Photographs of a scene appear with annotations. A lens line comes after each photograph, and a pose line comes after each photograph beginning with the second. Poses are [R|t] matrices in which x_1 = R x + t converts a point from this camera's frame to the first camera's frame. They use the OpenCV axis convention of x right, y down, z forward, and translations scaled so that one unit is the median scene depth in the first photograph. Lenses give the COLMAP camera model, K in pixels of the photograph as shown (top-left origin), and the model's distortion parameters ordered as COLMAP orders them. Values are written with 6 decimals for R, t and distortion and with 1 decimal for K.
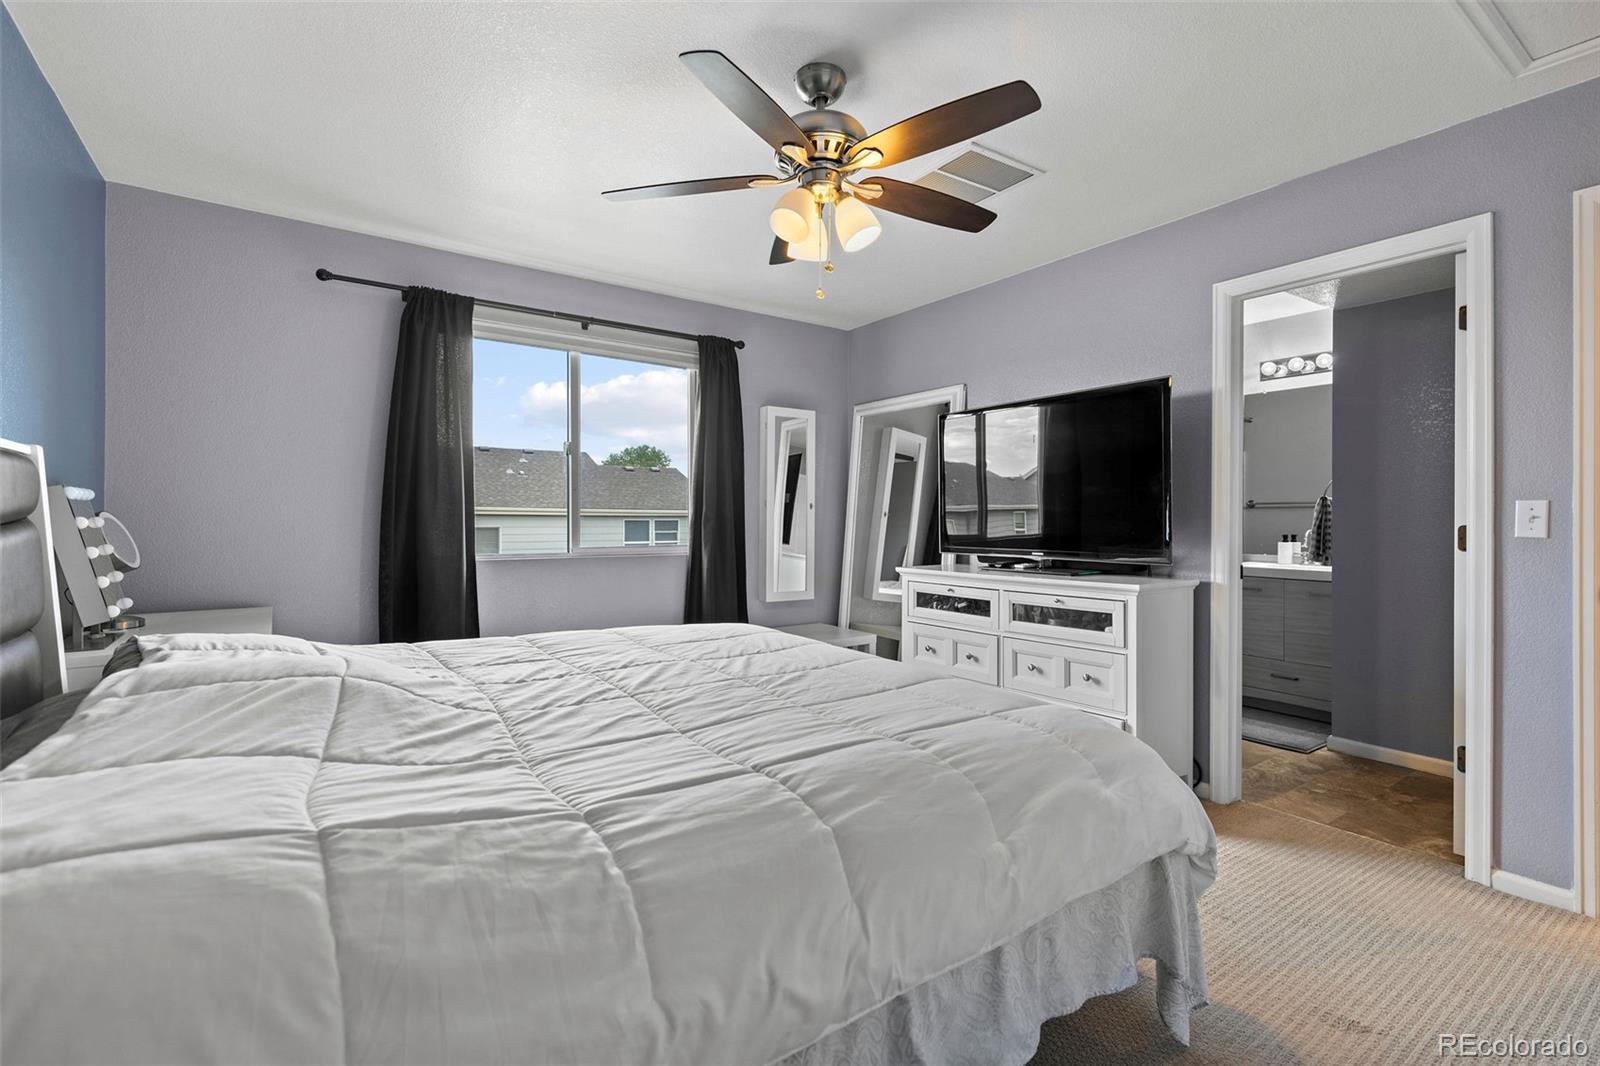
lens RADIAL K [[715.7, 0, 796.6], [0, 715.7, 526.3], [0, 0, 1]] dist [0.006381, -0.001521]
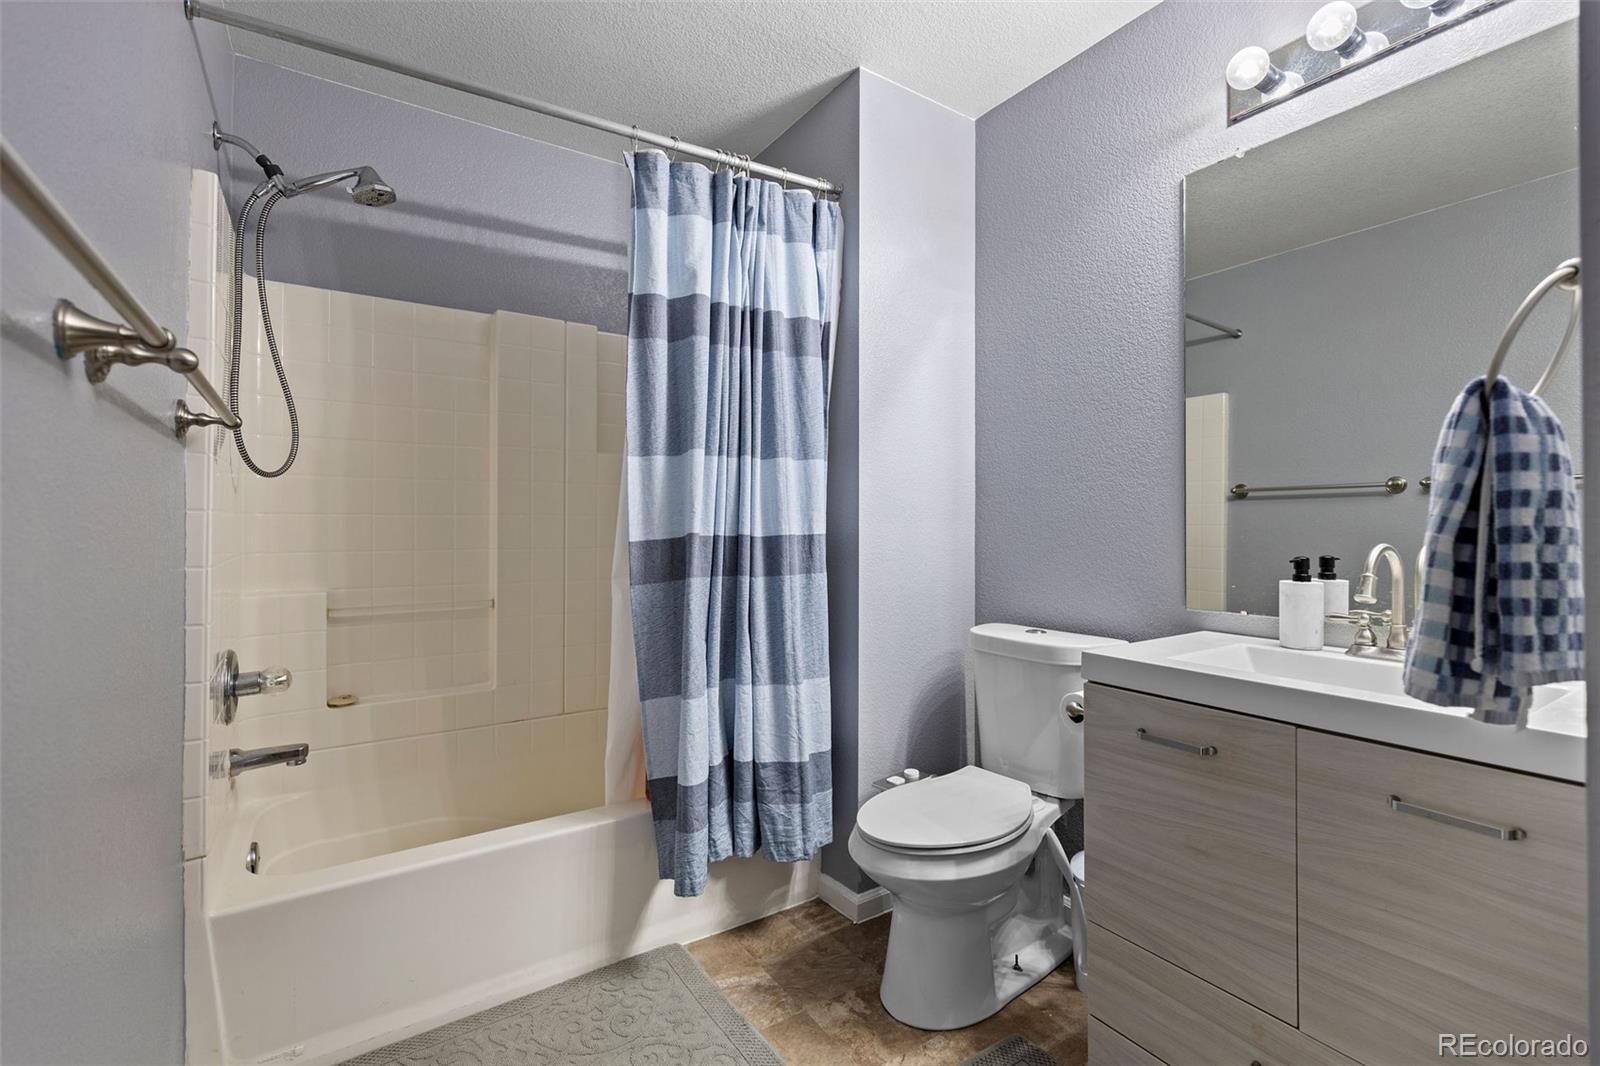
lens RADIAL K [[715.7, 0, 806.5], [0, 715.7, 524.7], [0, 0, 1]] dist [0.006381, -0.001521]
pose [[0.999905, -0.000920, -0.013741, 0.620274], [0.000739, 0.999913, -0.013143, 0.000960], [0.013751, 0.013131, 0.999819, 0.902821]]
